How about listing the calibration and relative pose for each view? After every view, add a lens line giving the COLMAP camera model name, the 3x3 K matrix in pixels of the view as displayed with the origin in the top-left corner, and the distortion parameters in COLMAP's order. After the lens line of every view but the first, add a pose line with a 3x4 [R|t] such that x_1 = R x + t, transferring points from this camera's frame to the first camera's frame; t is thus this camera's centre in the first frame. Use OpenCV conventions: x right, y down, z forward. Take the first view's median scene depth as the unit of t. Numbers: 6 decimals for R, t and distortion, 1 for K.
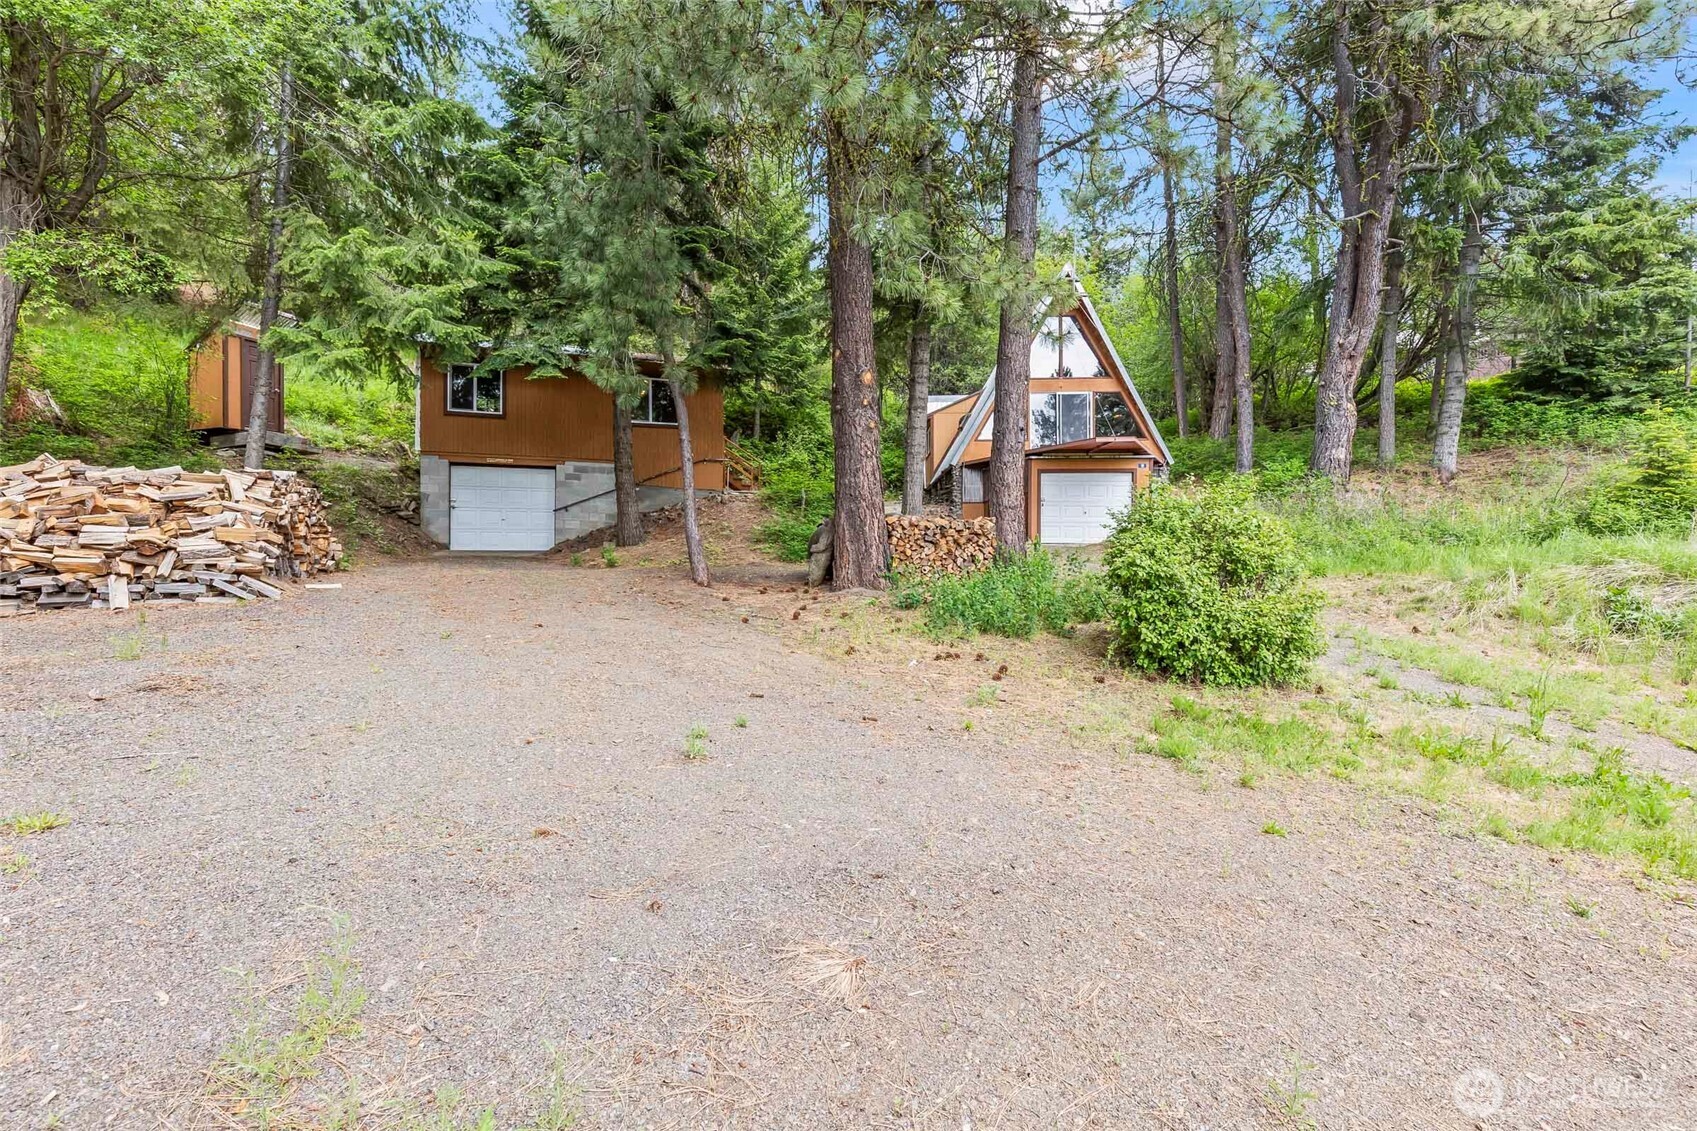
lens RADIAL K [[755.3, 0, 848.5], [0, 755.3, 565.5], [0, 0, 1]] dist [-0.002303, -0.000331]
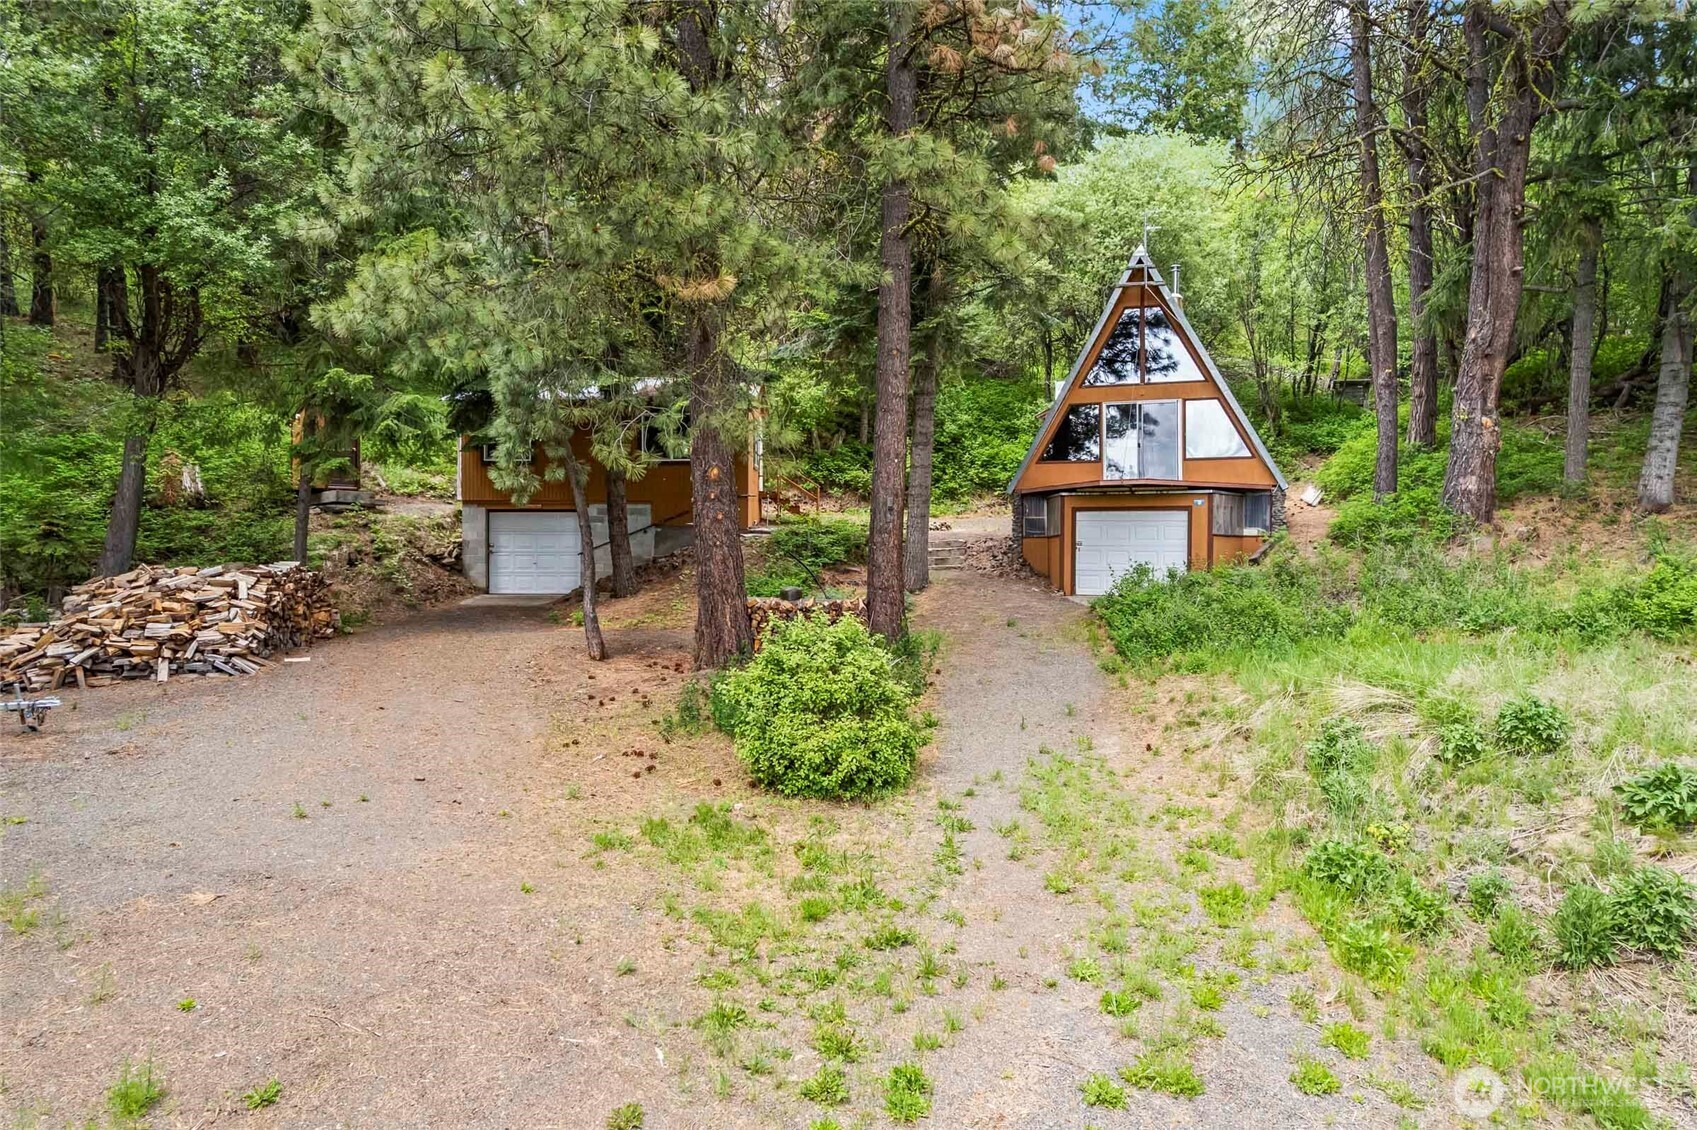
lens RADIAL K [[1059.5, 0, 844.2], [0, 1059.5, 539.3], [0, 0, 1]] dist [-0.023086, -0.000398]
pose [[0.942992, 0.000373, -0.332815, 0.937844], [-0.000651, 1.000000, -0.000725, -0.208727], [0.332815, 0.000901, 0.942992, -0.482966]]
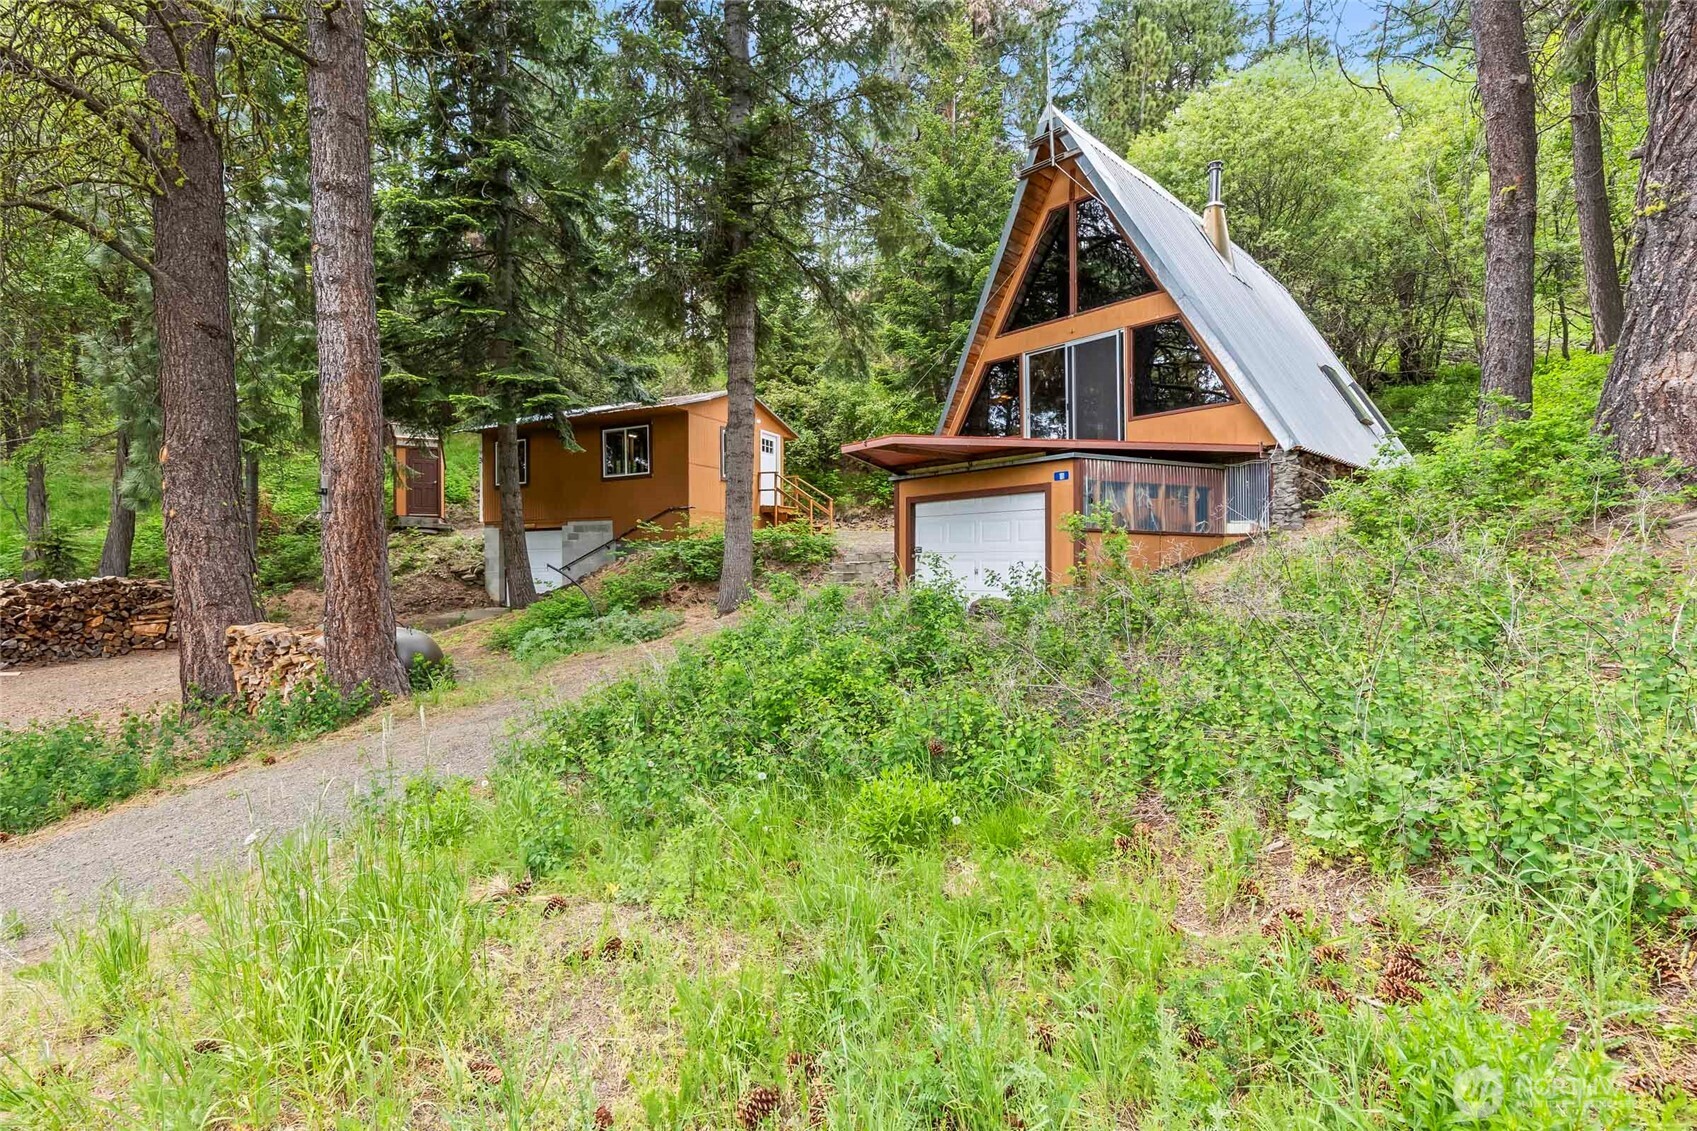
lens RADIAL K [[755.3, 0, 848.5], [0, 755.3, 565.5], [0, 0, 1]] dist [-0.002303, -0.000331]
pose [[0.681664, -0.003028, -0.731659, 1.486621], [0.006265, 0.999979, 0.001699, -0.177706], [0.731638, -0.005742, 0.681669, 1.320892]]
